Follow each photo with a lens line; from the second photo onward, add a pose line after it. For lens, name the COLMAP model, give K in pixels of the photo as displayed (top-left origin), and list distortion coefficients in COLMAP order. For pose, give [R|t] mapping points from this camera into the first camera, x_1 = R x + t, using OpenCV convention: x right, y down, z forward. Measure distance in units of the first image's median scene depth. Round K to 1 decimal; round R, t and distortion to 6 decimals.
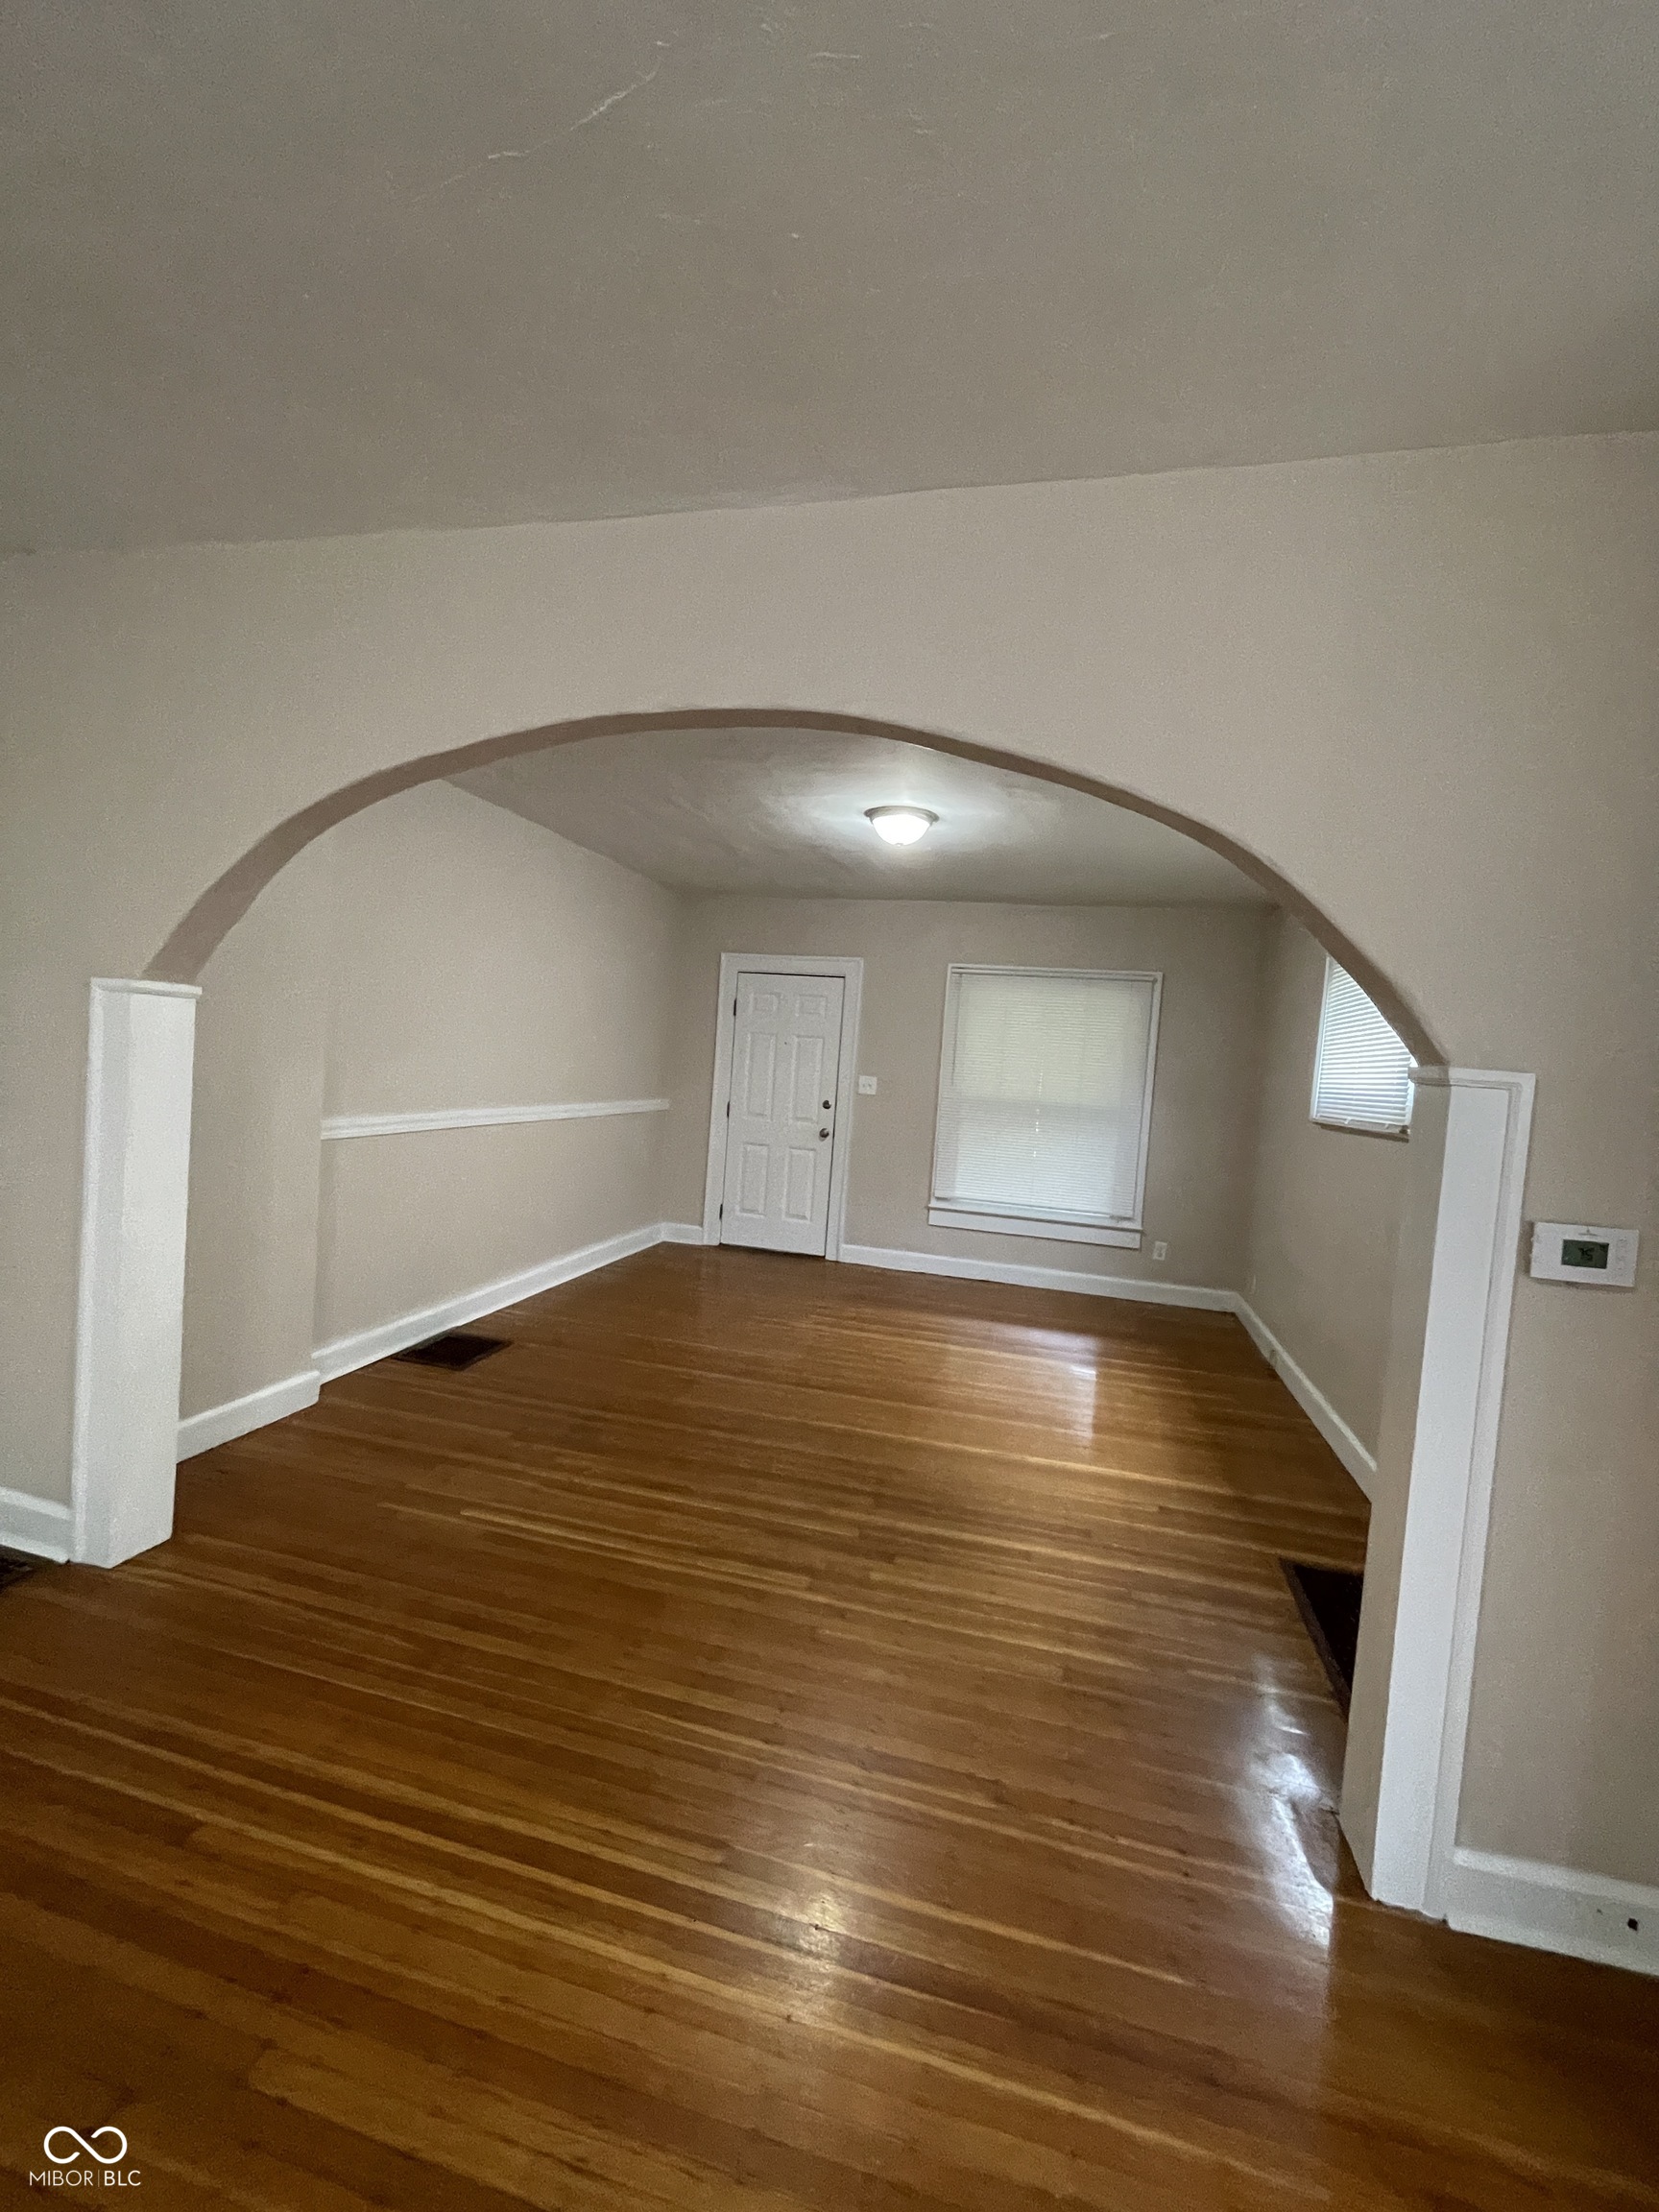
lens RADIAL K [[899.1, 0, 831.6], [0, 899.1, 1094.8], [0, 0, 1]] dist [-0.001616, -0.000186]
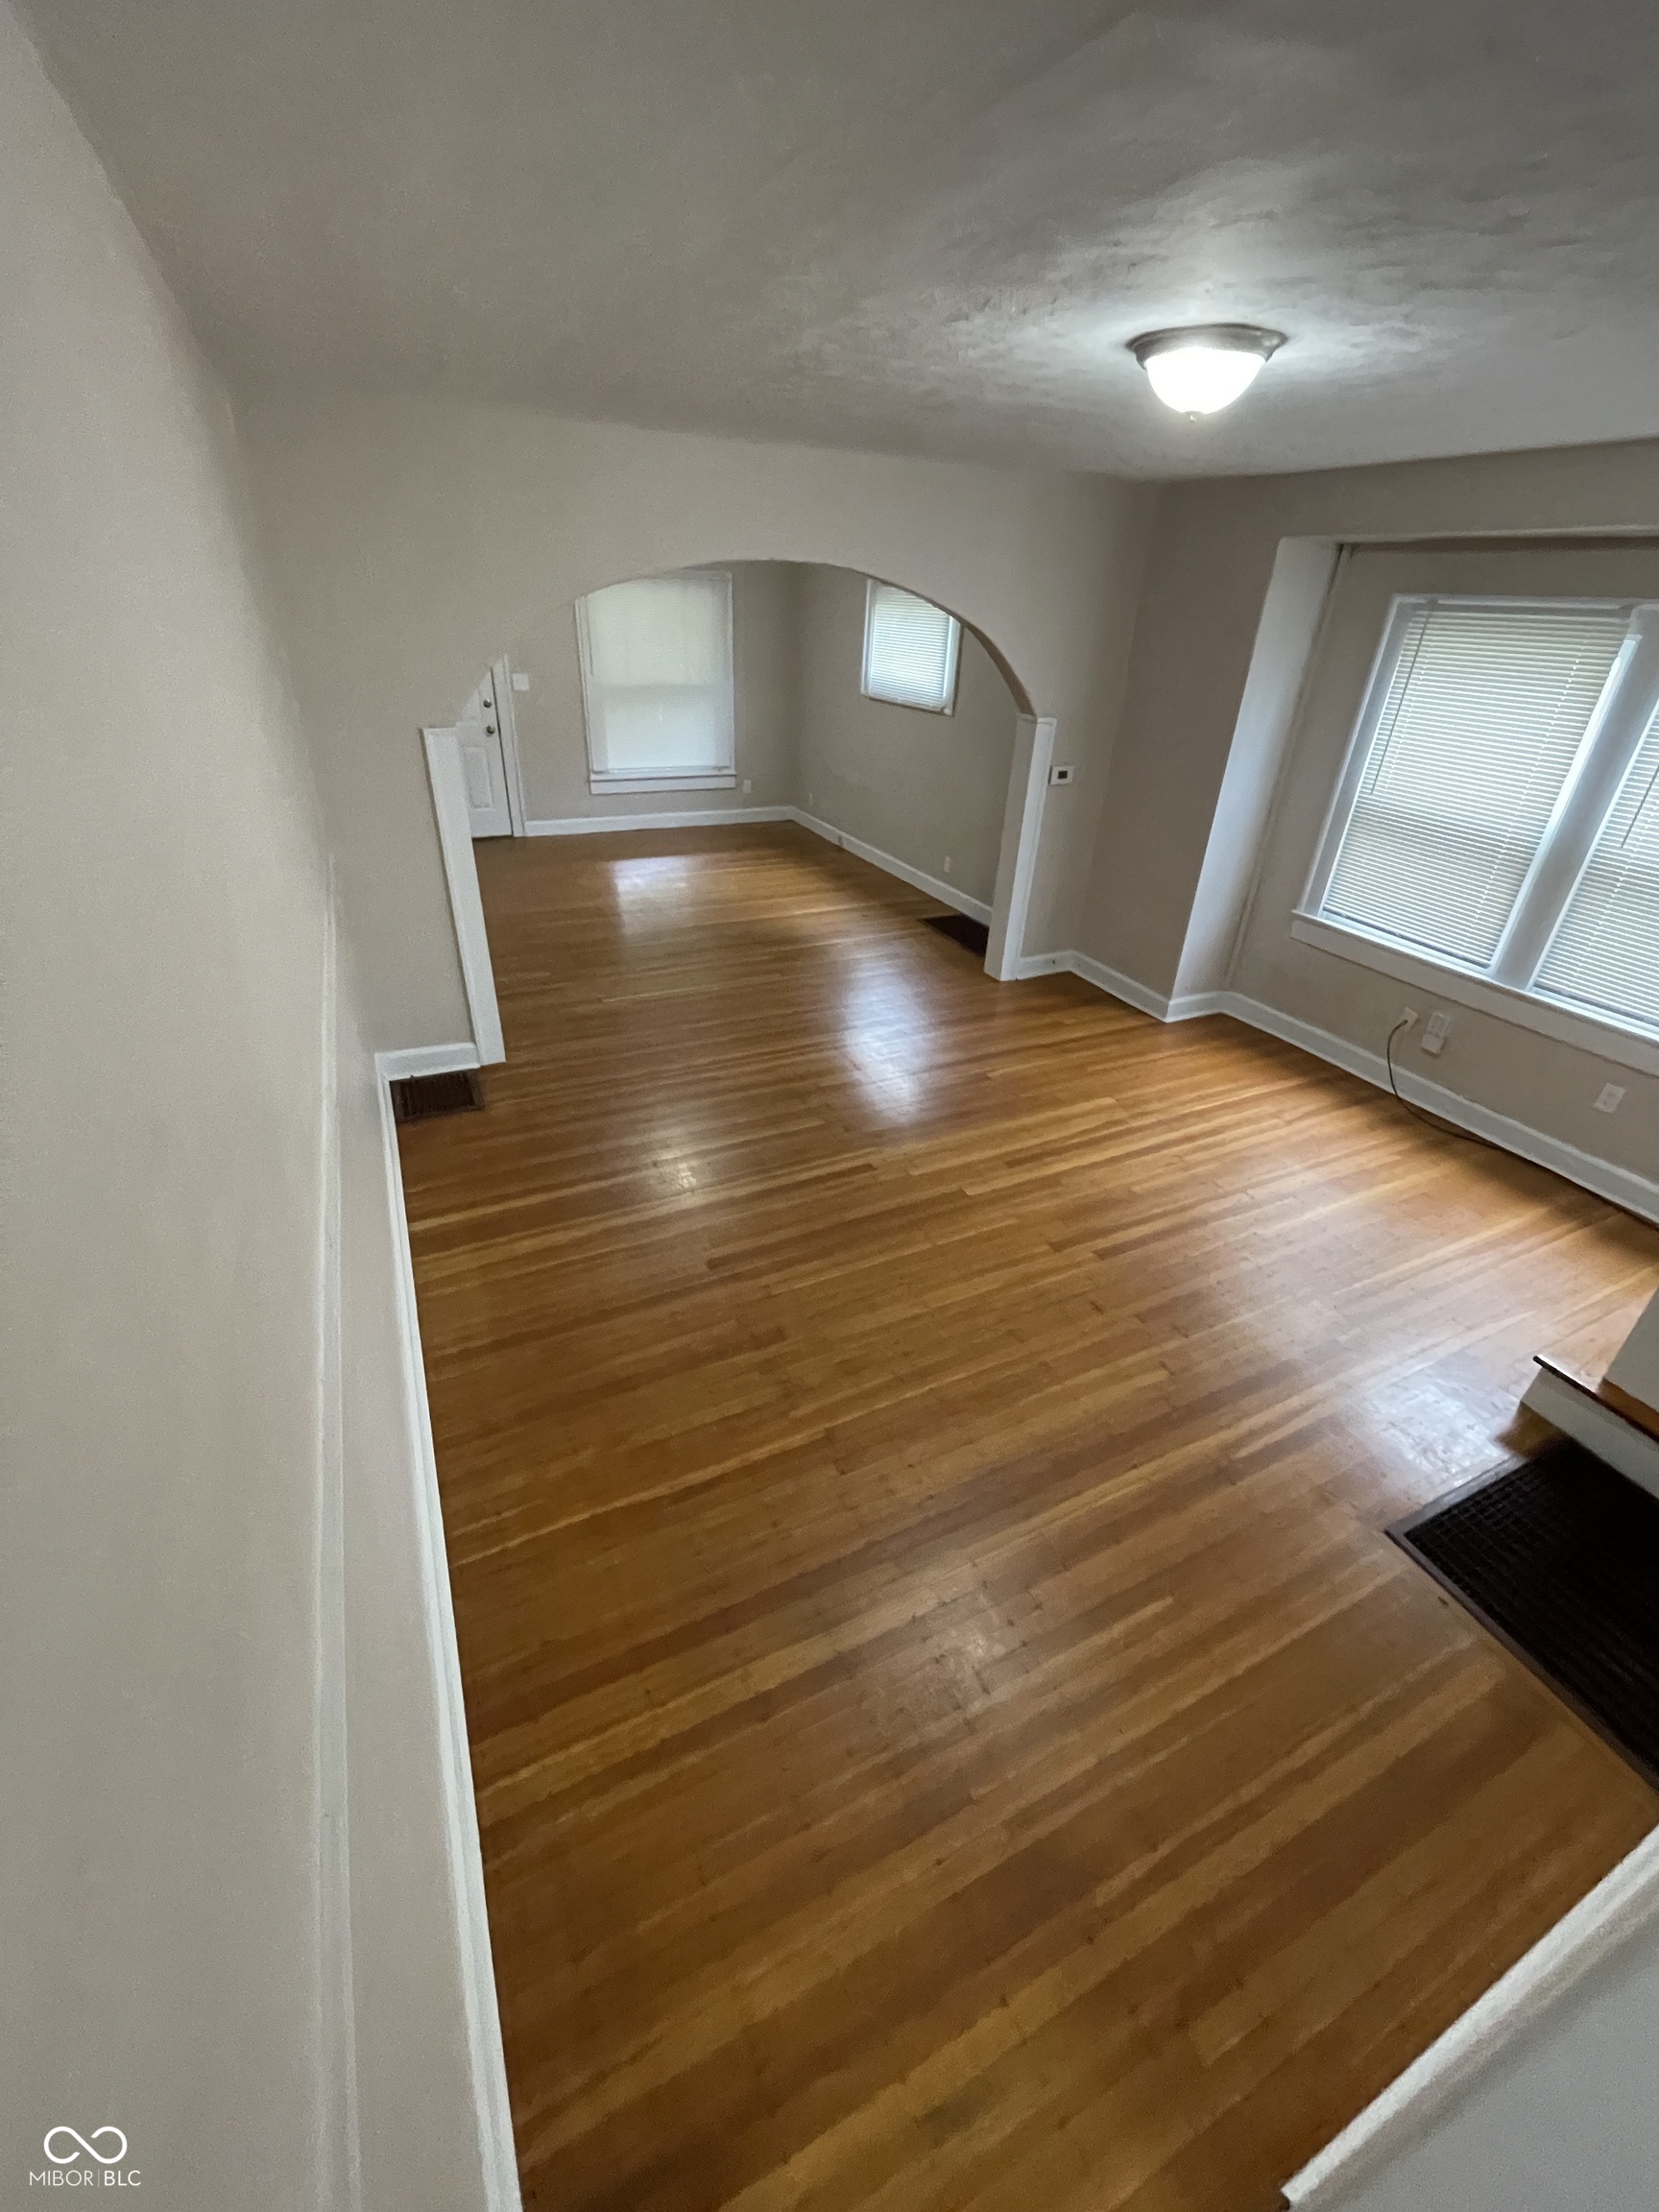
lens RADIAL K [[897.9, 0, 829.5], [0, 897.9, 1106.0], [0, 0, 1]] dist [-0.009578, 0.000039]
pose [[0.764951, -0.354612, 0.537680, -0.787243], [0.038840, 0.858670, 0.511054, -0.192891], [-0.642916, -0.370048, 0.670614, -0.432113]]
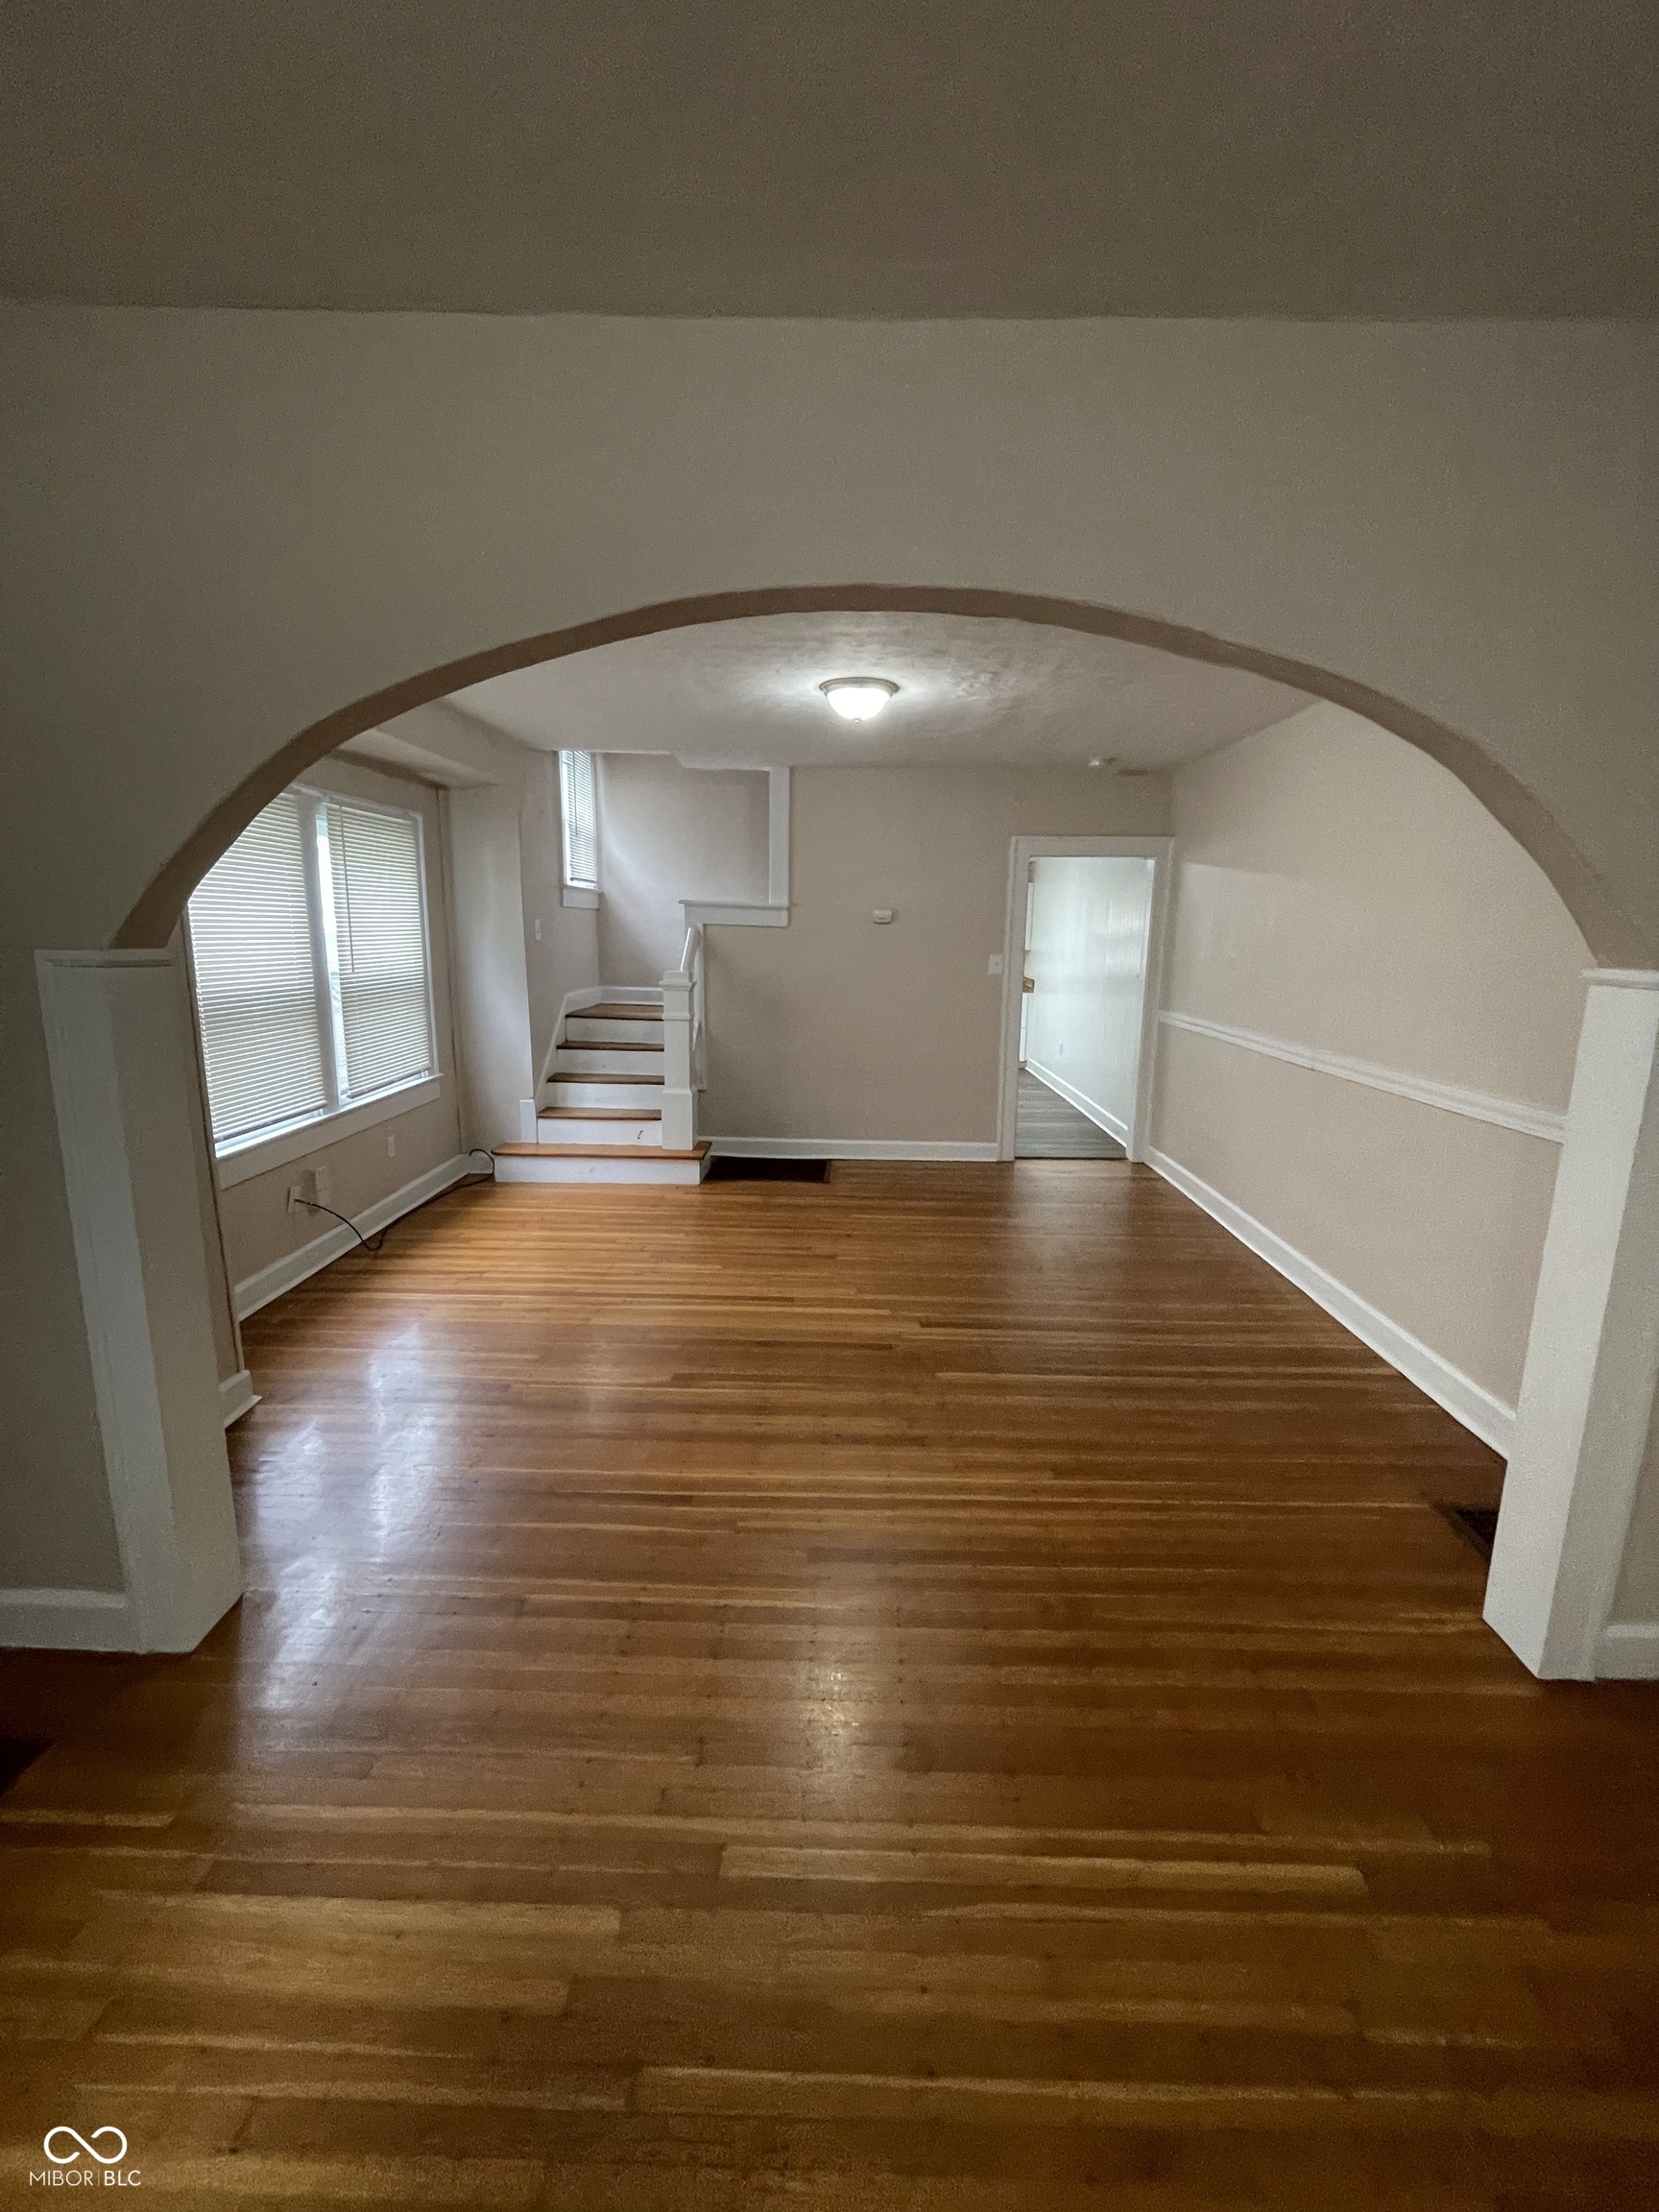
lens RADIAL K [[897.9, 0, 829.5], [0, 897.9, 1106.0], [0, 0, 1]] dist [-0.009578, 0.000039]
pose [[-0.970028, -0.044052, -0.238967, 0.047468], [-0.096538, 0.972353, 0.212628, -0.065717], [0.222993, 0.229324, -0.947462, 0.944474]]
